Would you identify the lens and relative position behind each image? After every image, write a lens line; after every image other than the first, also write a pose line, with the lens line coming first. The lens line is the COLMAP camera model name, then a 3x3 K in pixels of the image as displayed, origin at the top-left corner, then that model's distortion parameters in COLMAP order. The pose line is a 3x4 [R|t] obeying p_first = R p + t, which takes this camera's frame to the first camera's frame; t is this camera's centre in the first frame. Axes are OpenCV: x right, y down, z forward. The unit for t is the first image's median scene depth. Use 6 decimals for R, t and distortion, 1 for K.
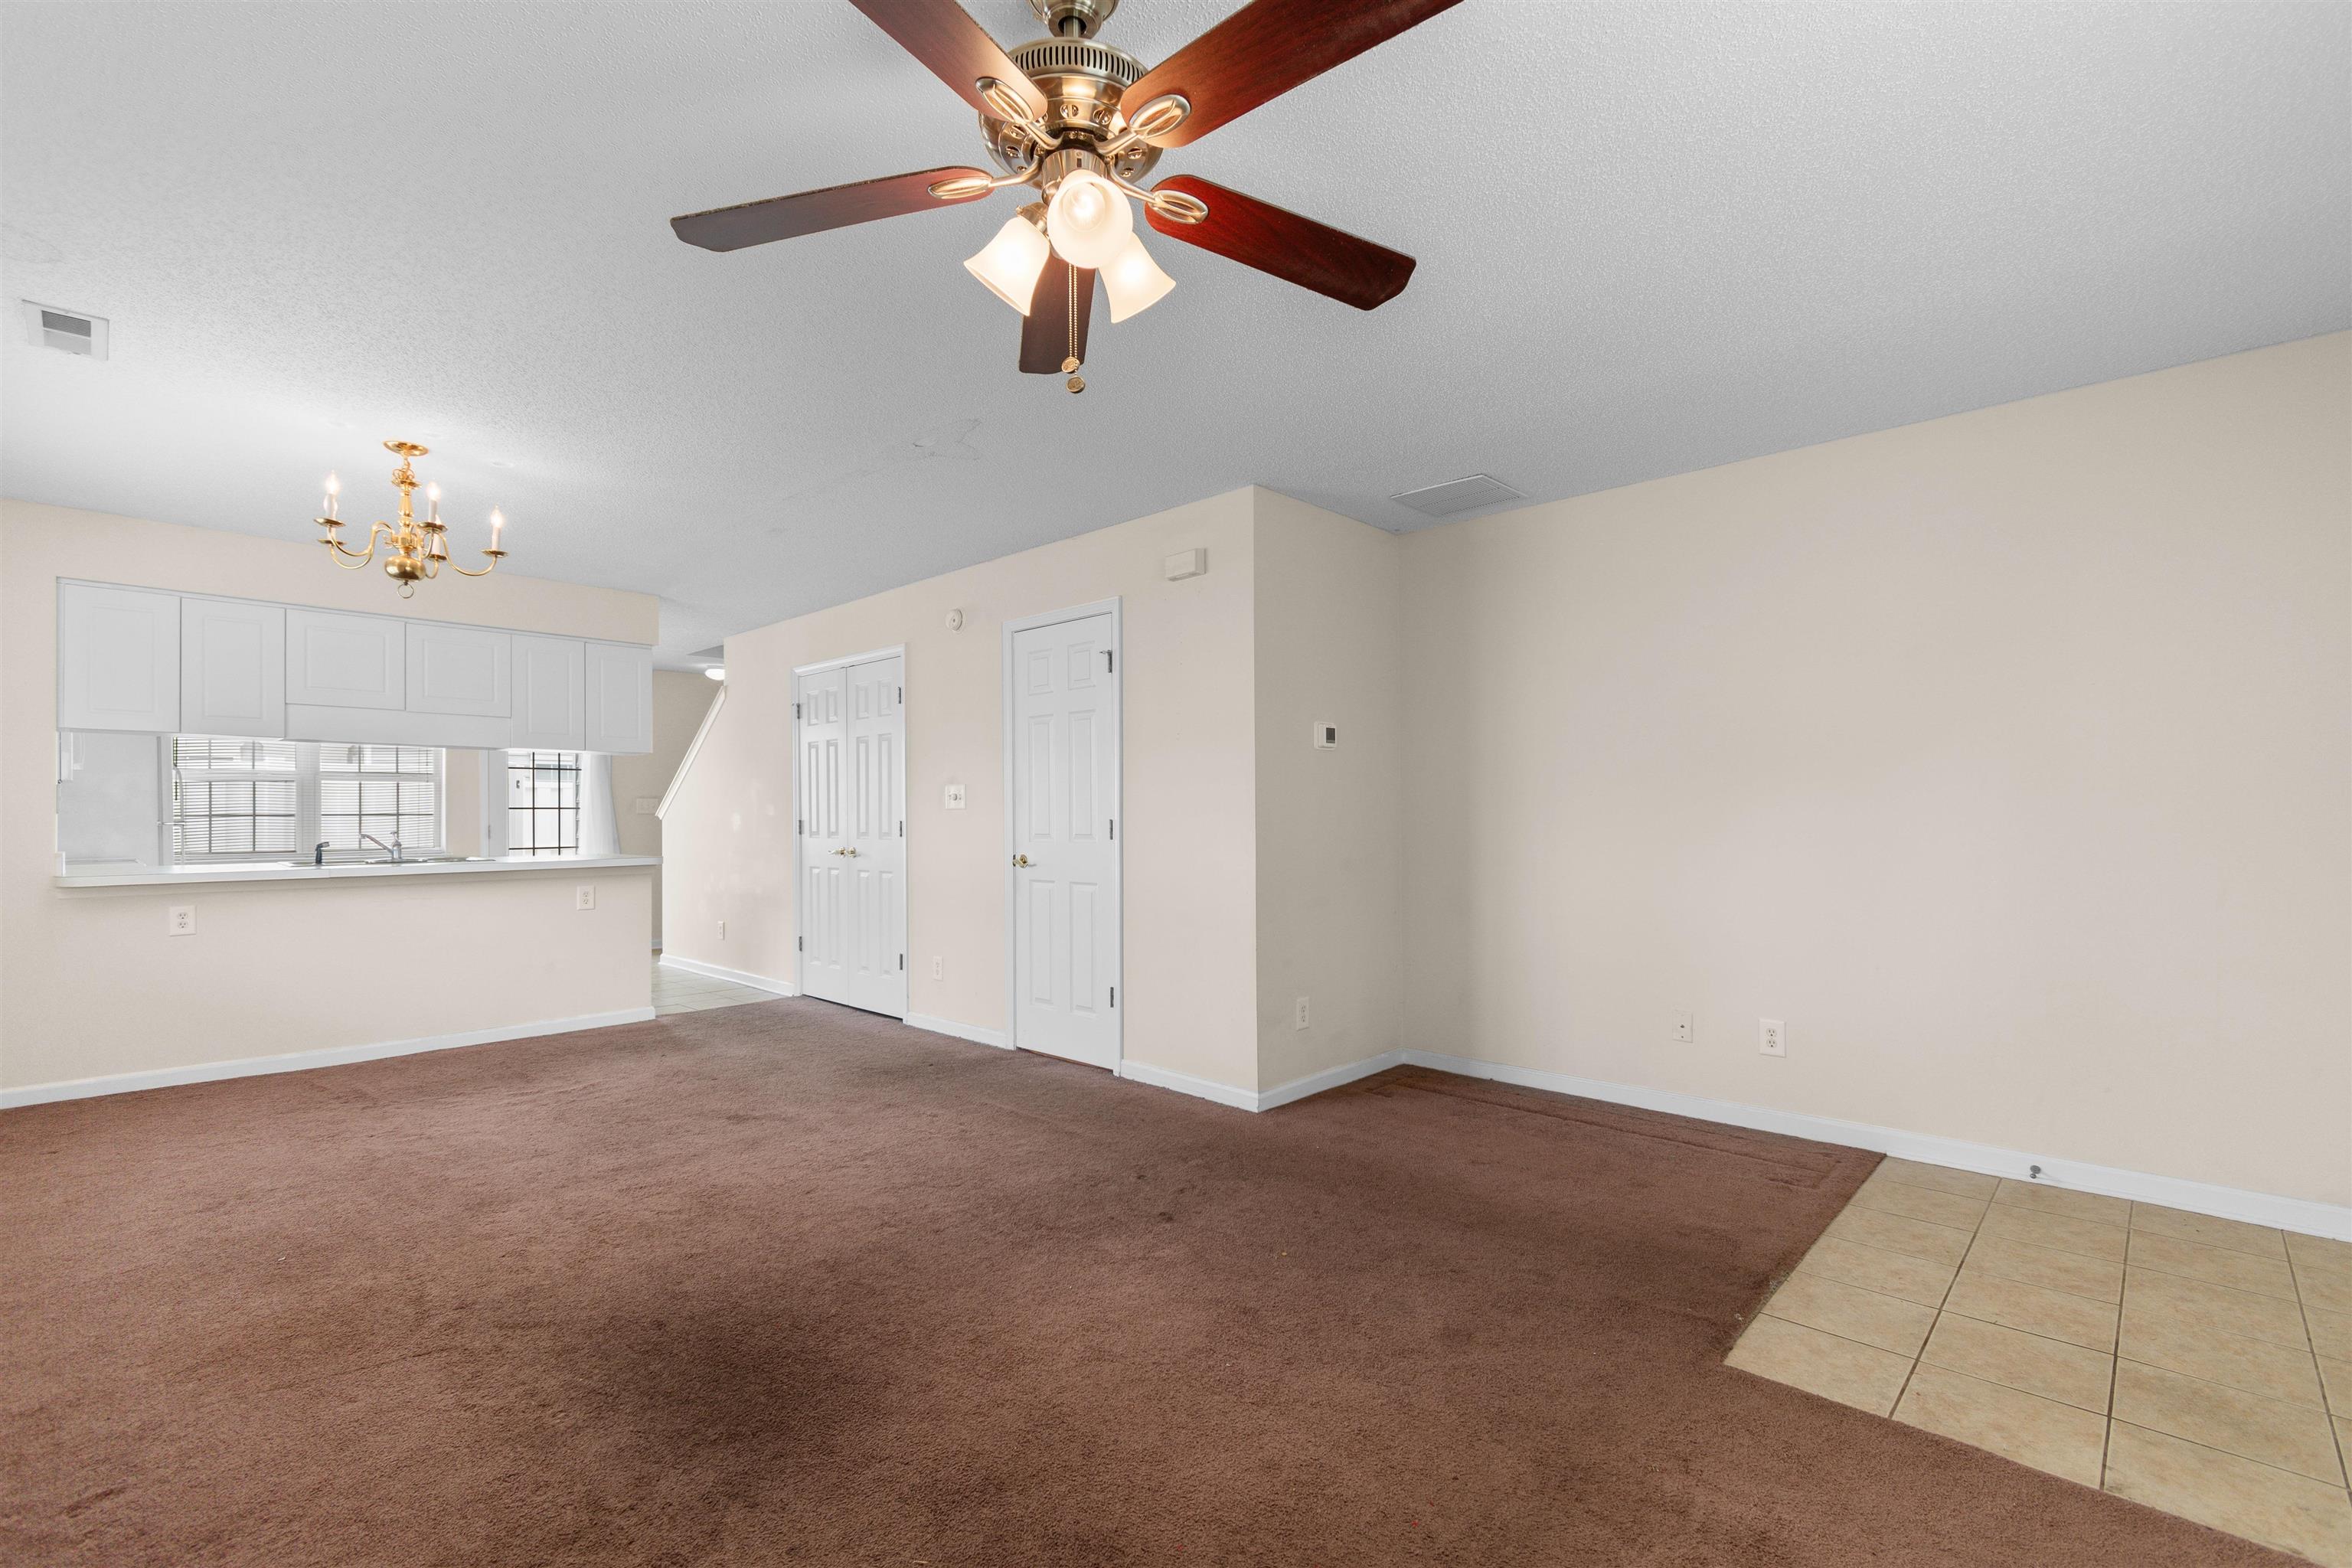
lens RADIAL K [[1036.6, 0, 1180.6], [0, 1036.6, 802.3], [0, 0, 1]] dist [0.011734, -0.005719]
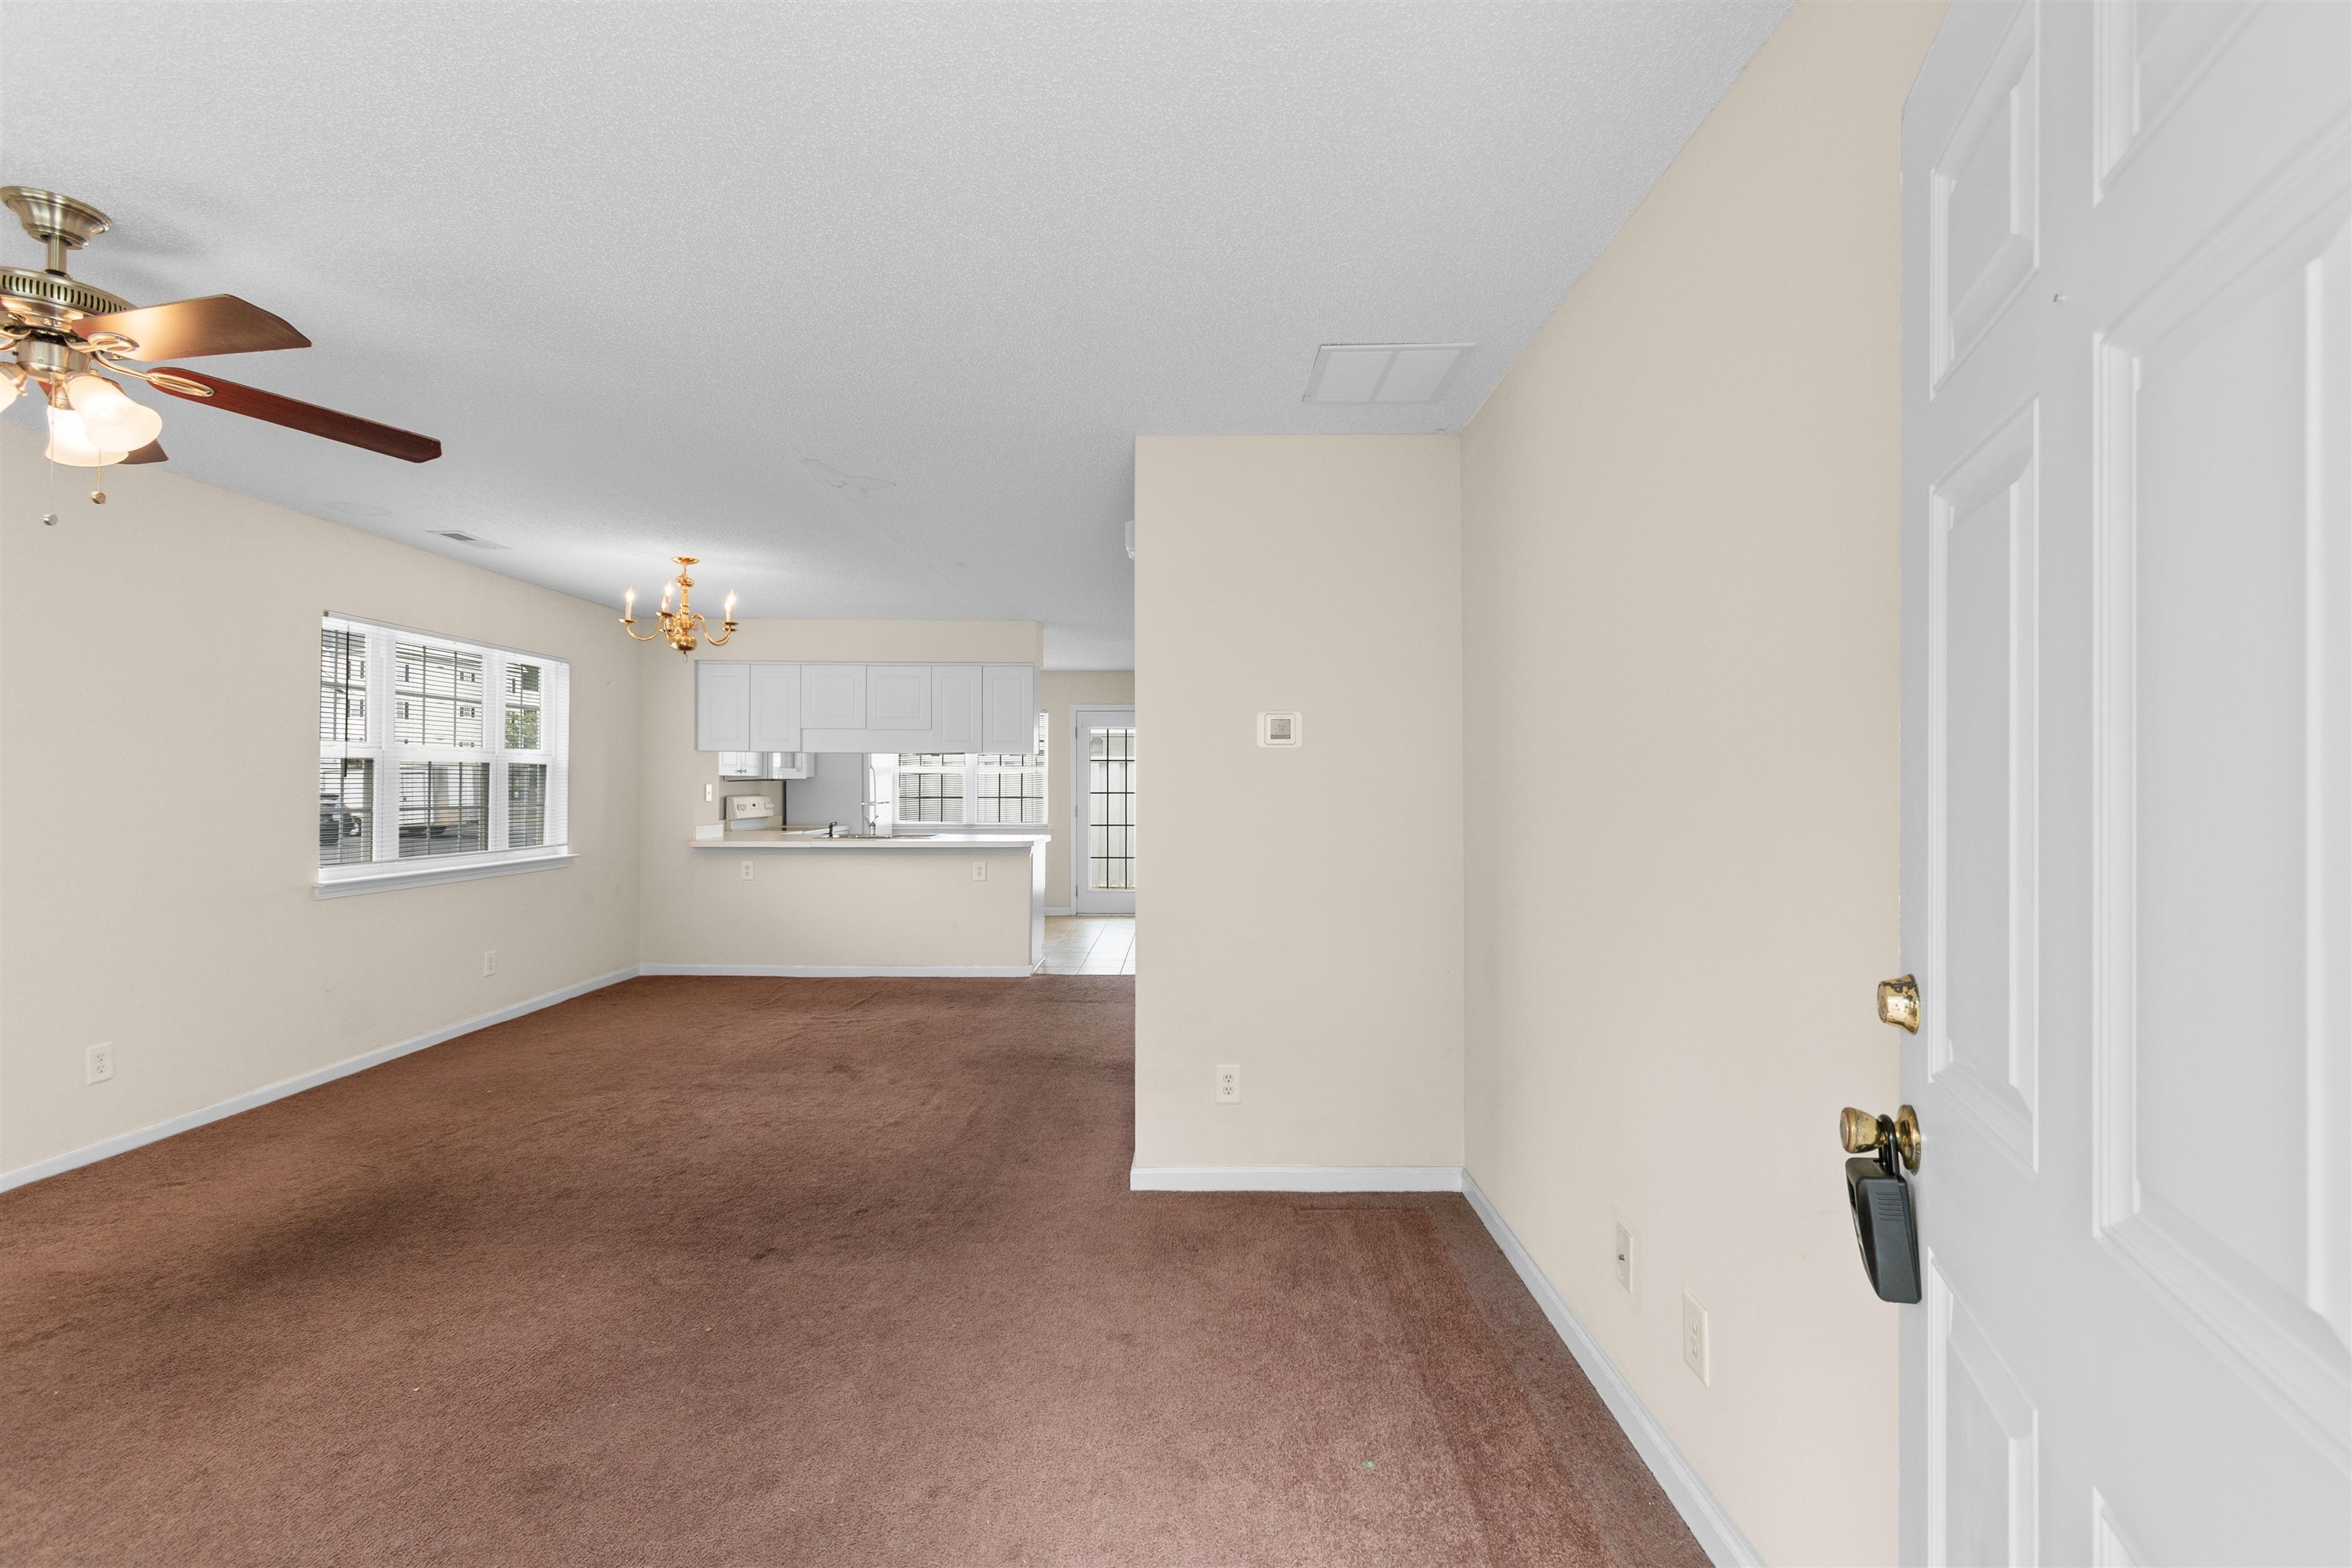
lens RADIAL K [[1037.6, 0, 1177.7], [0, 1037.6, 771.3], [0, 0, 1]] dist [0.003438, 0.000143]
pose [[0.682263, -0.004005, -0.731095, 0.720967], [0.004175, 0.999990, -0.001582, -0.036087], [0.731094, -0.001973, 0.682273, 0.466343]]
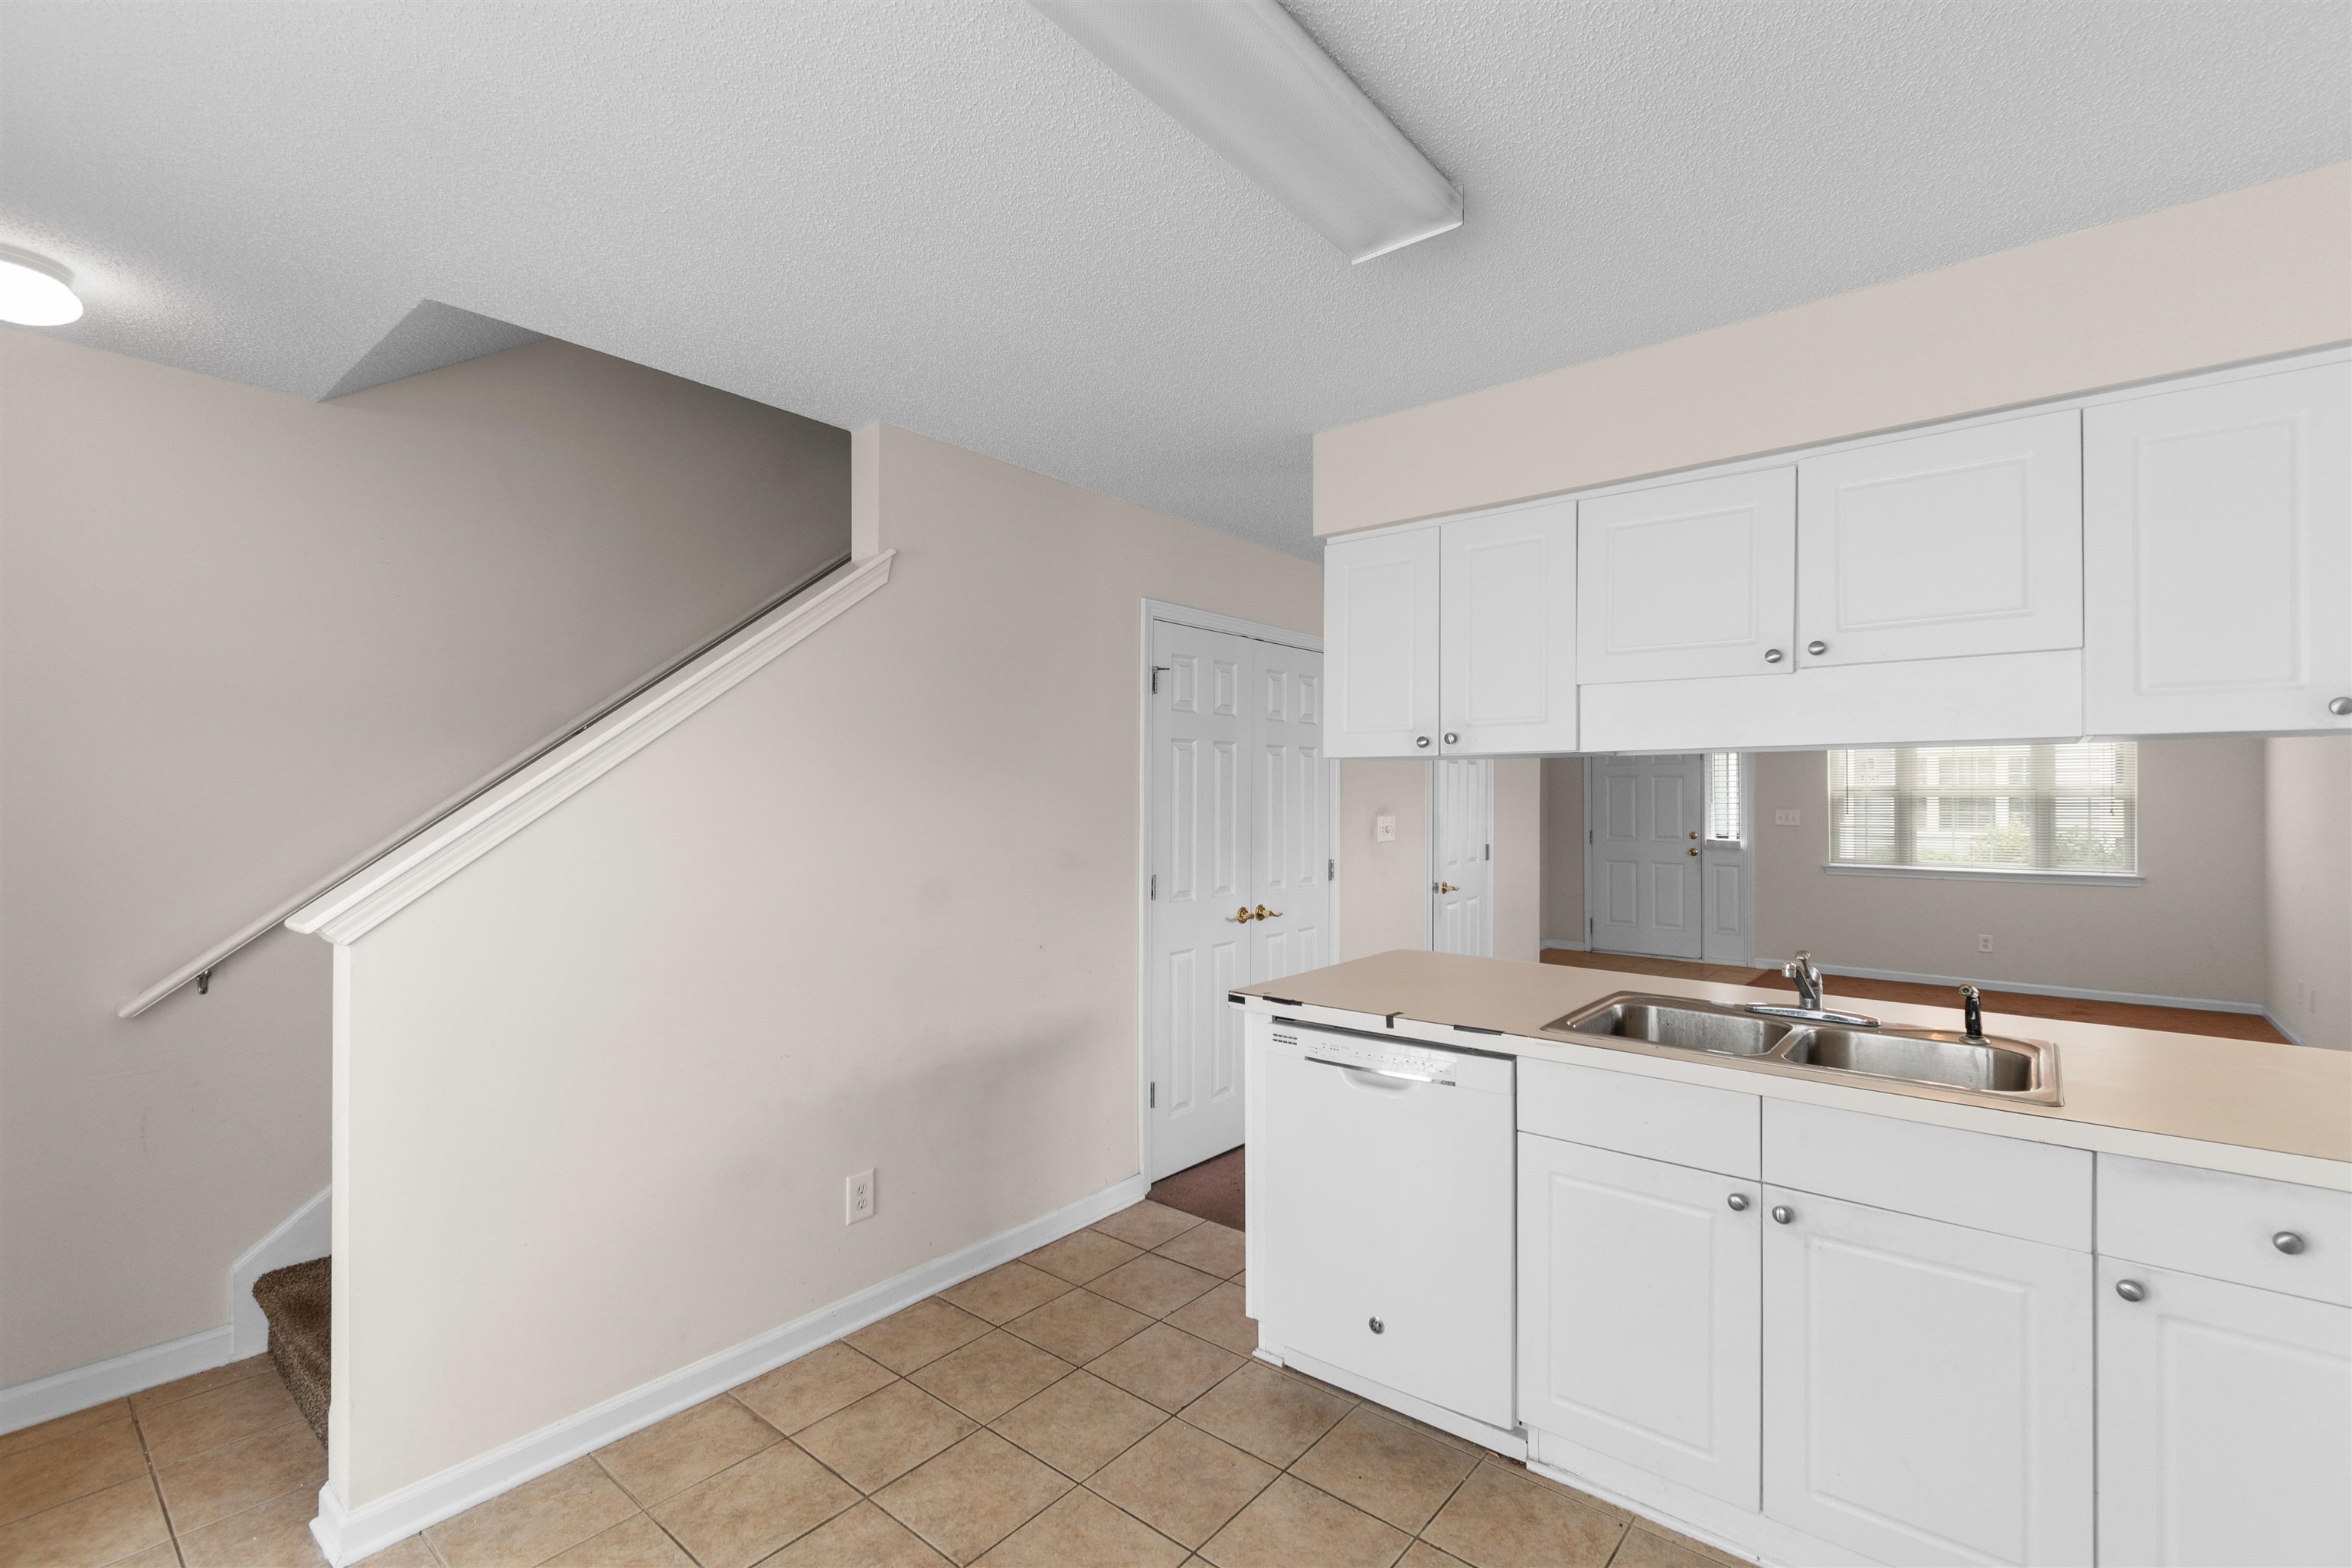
lens RADIAL K [[1023.3, 0, 1174.2], [0, 1023.3, 808.2], [0, 0, 1]] dist [0.002625, 0.000361]
pose [[-0.067104, -0.006957, 0.997722, -1.530454], [-0.013348, 0.999892, 0.006075, -0.036849], [-0.997657, -0.012910, -0.067189, 1.721532]]
